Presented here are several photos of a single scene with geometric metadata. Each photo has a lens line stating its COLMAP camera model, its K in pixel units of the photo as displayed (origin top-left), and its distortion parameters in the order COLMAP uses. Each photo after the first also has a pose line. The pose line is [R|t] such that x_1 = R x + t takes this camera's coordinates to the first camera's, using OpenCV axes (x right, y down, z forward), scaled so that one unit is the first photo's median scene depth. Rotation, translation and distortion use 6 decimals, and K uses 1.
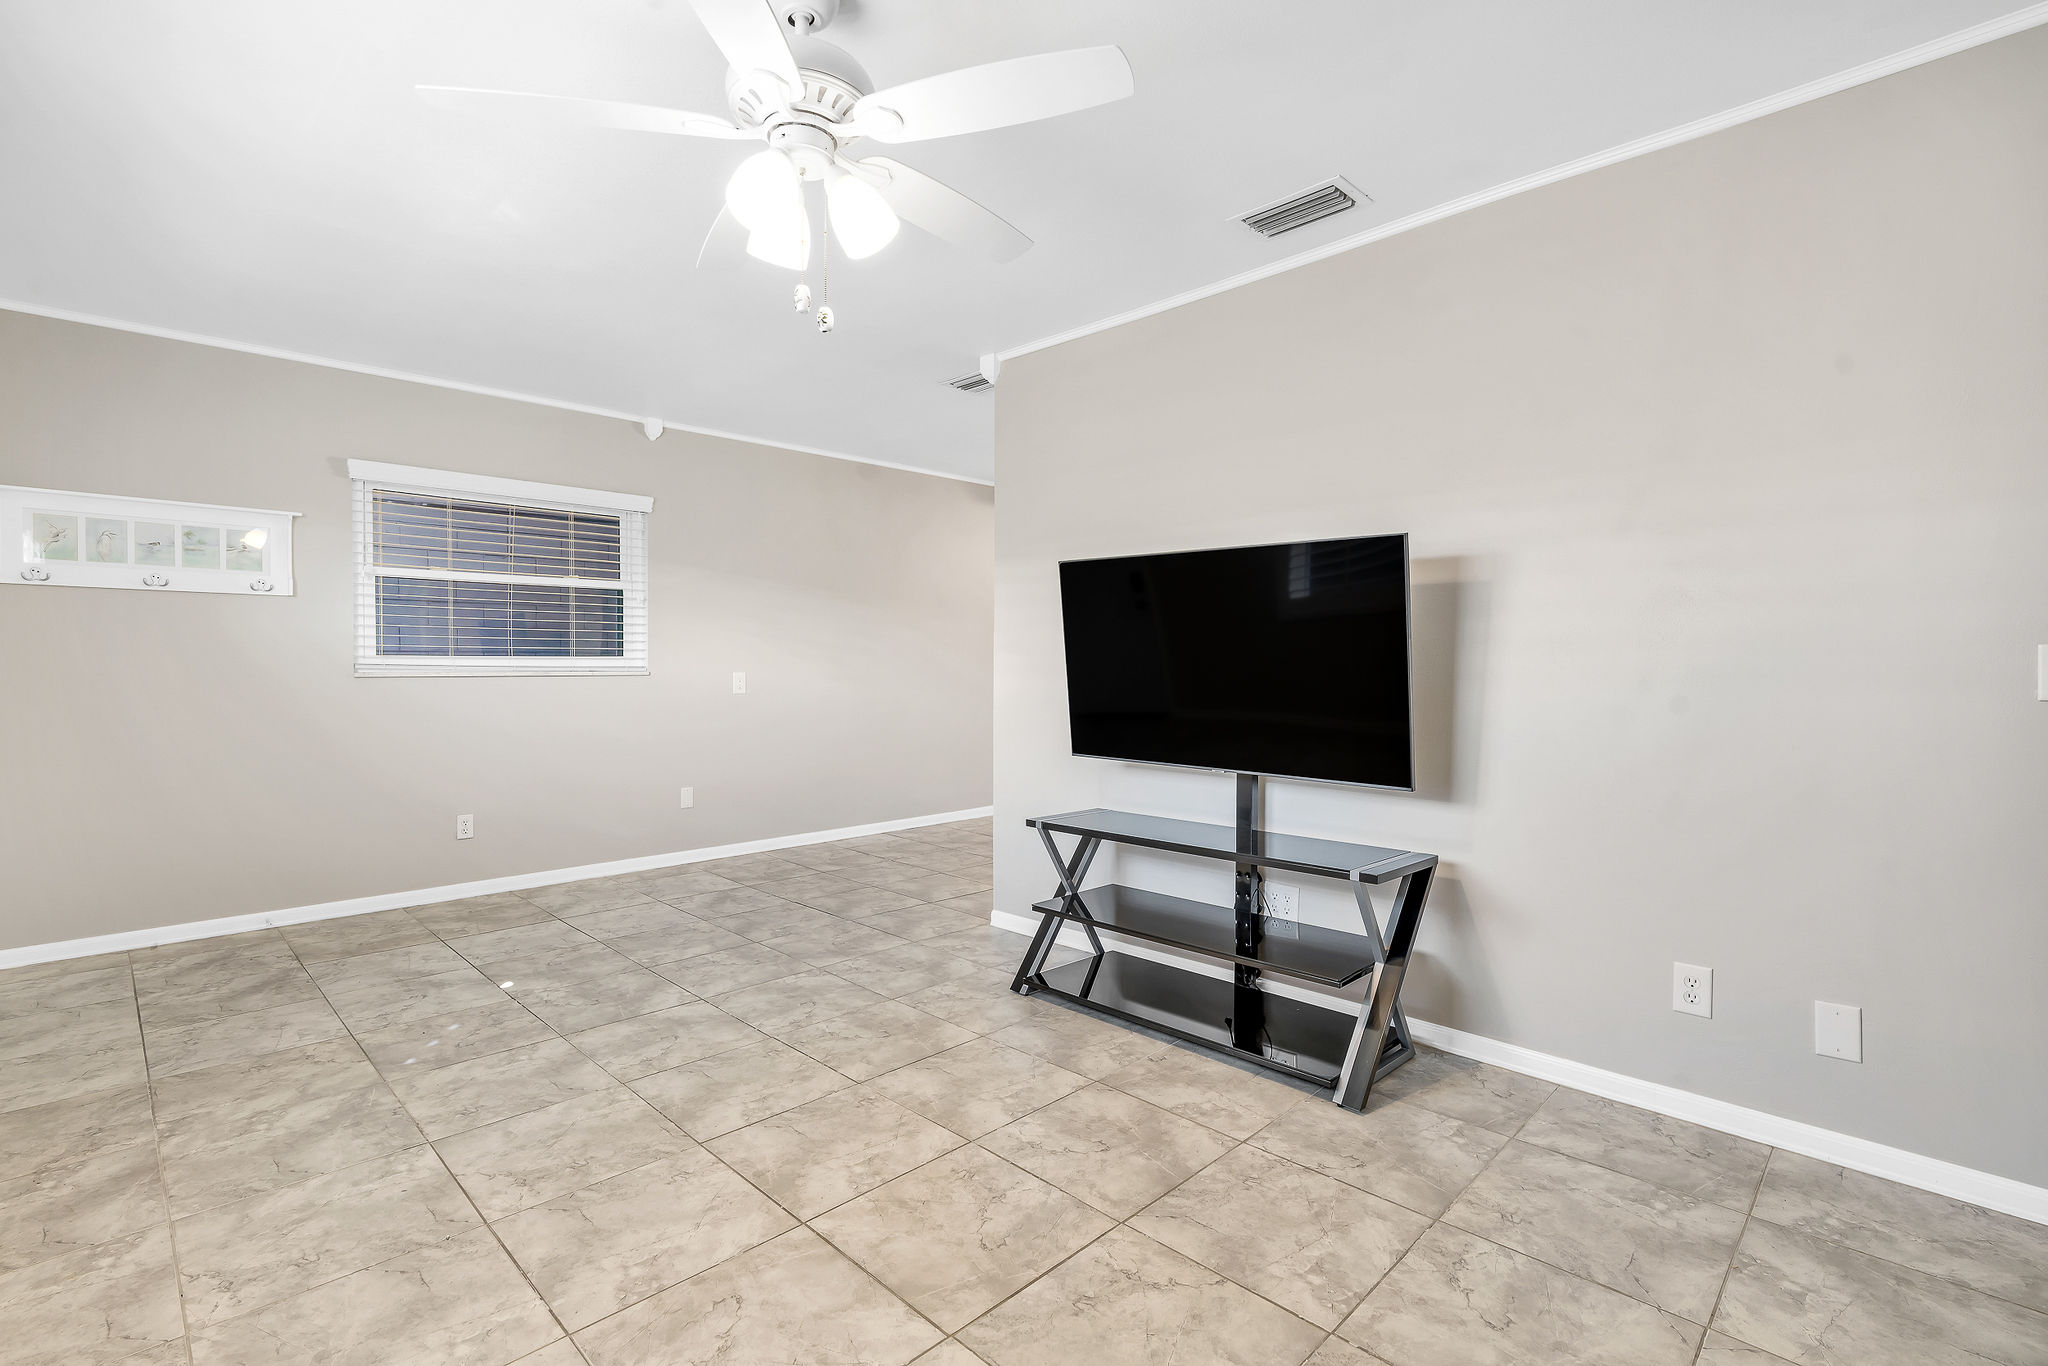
lens RADIAL K [[949.6, 0, 1041.7], [0, 949.6, 670.9], [0, 0, 1]] dist [-0.006979, 0.002973]
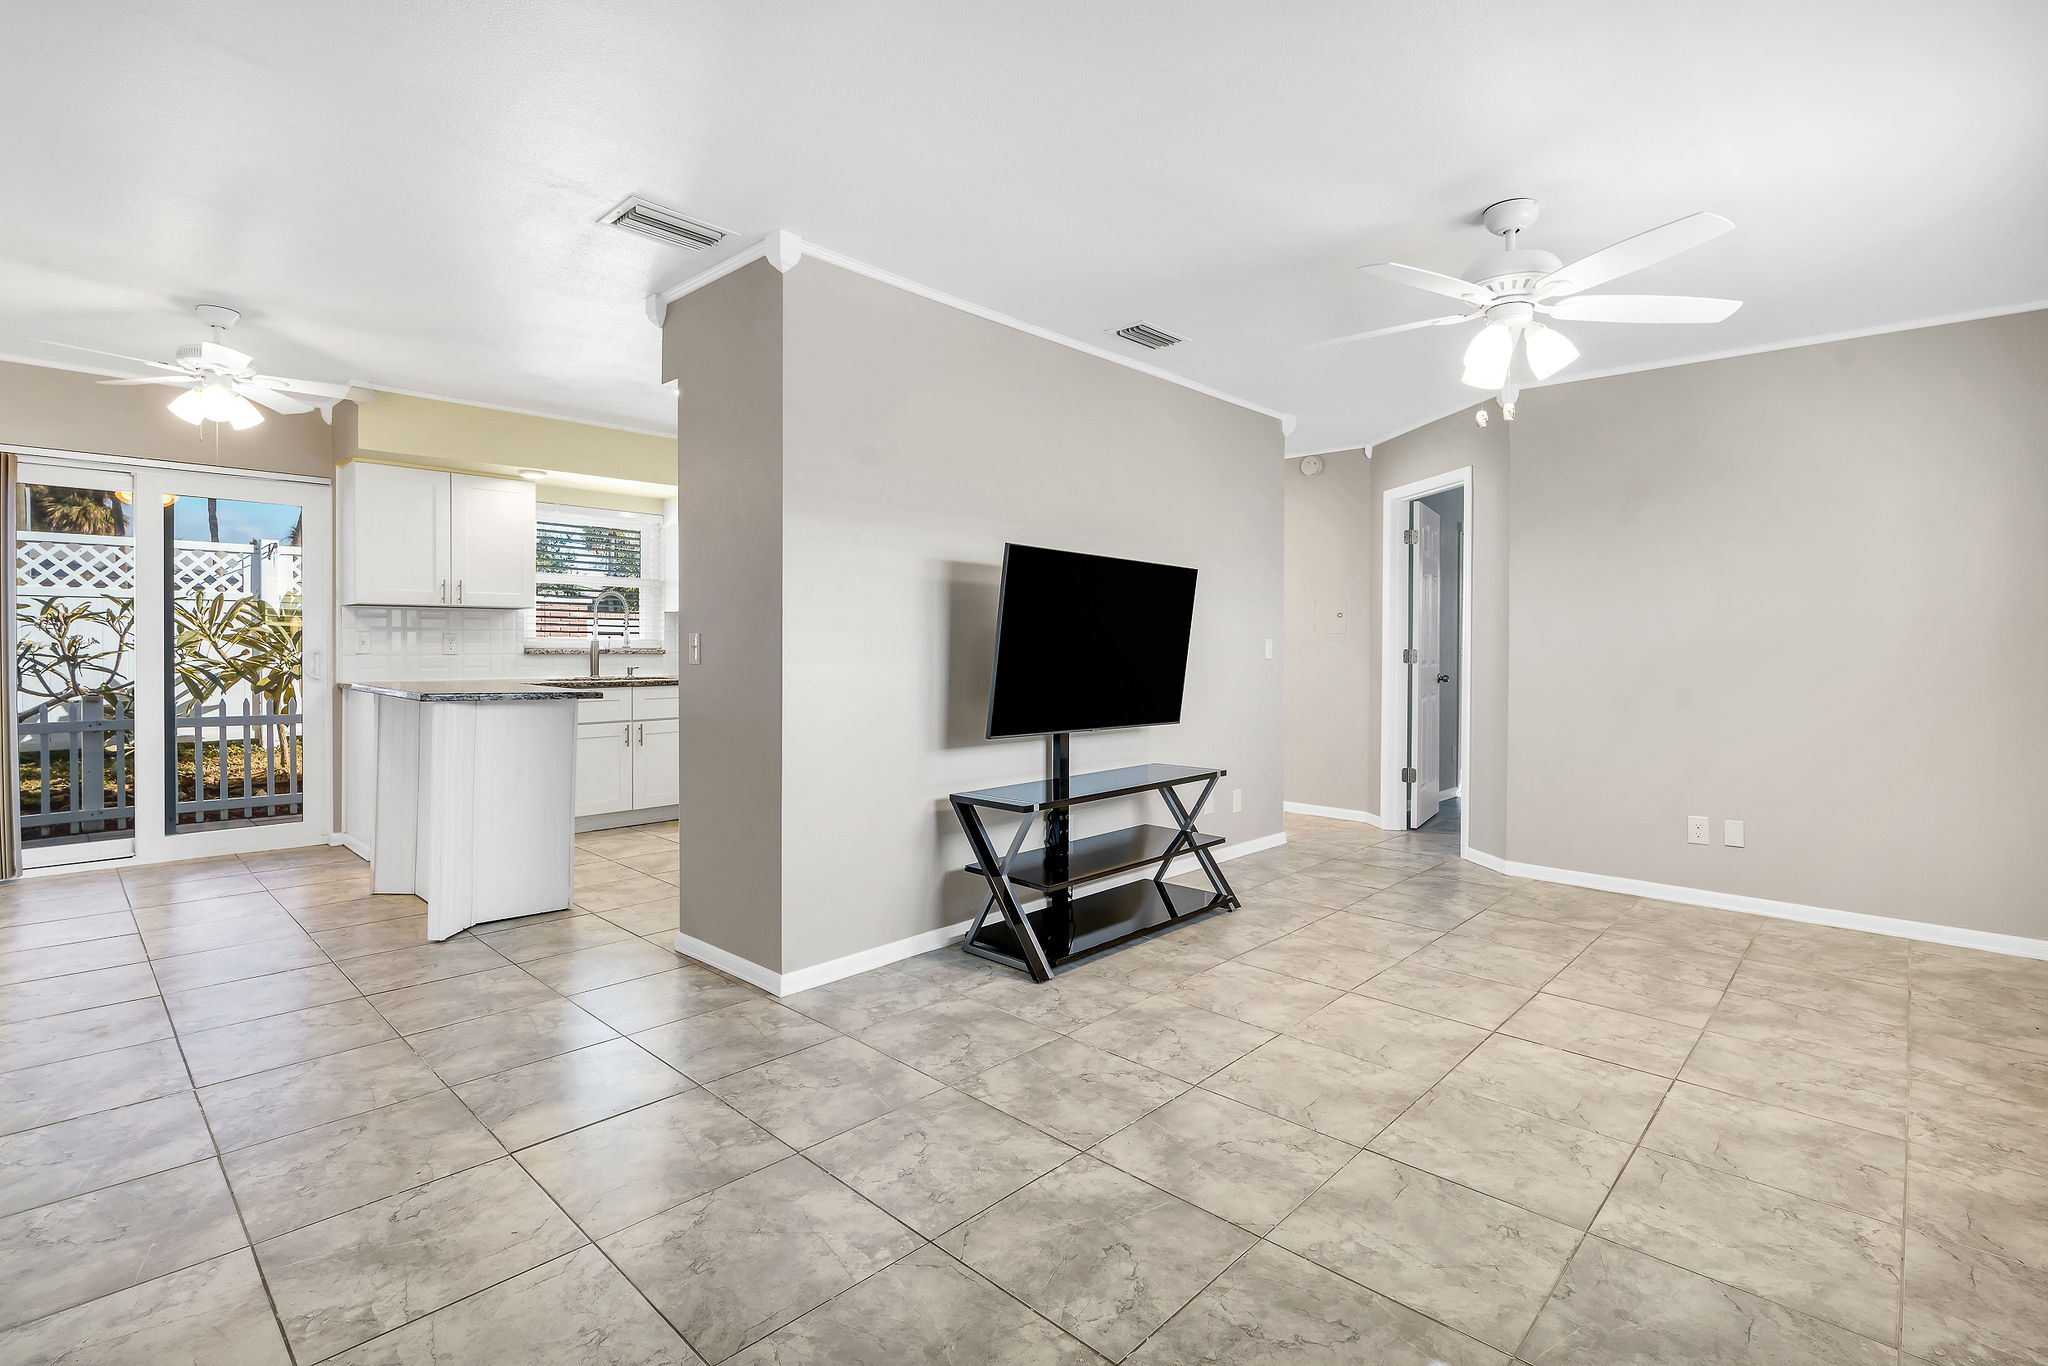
lens RADIAL K [[949.6, 0, 1027.5], [0, 949.6, 668.2], [0, 0, 1]] dist [-0.006979, 0.002973]
pose [[-0.020822, -0.025775, 0.999451, -1.193625], [-0.000052, 0.999668, 0.025779, -0.013240], [-0.999783, 0.000485, -0.020817, 1.237919]]
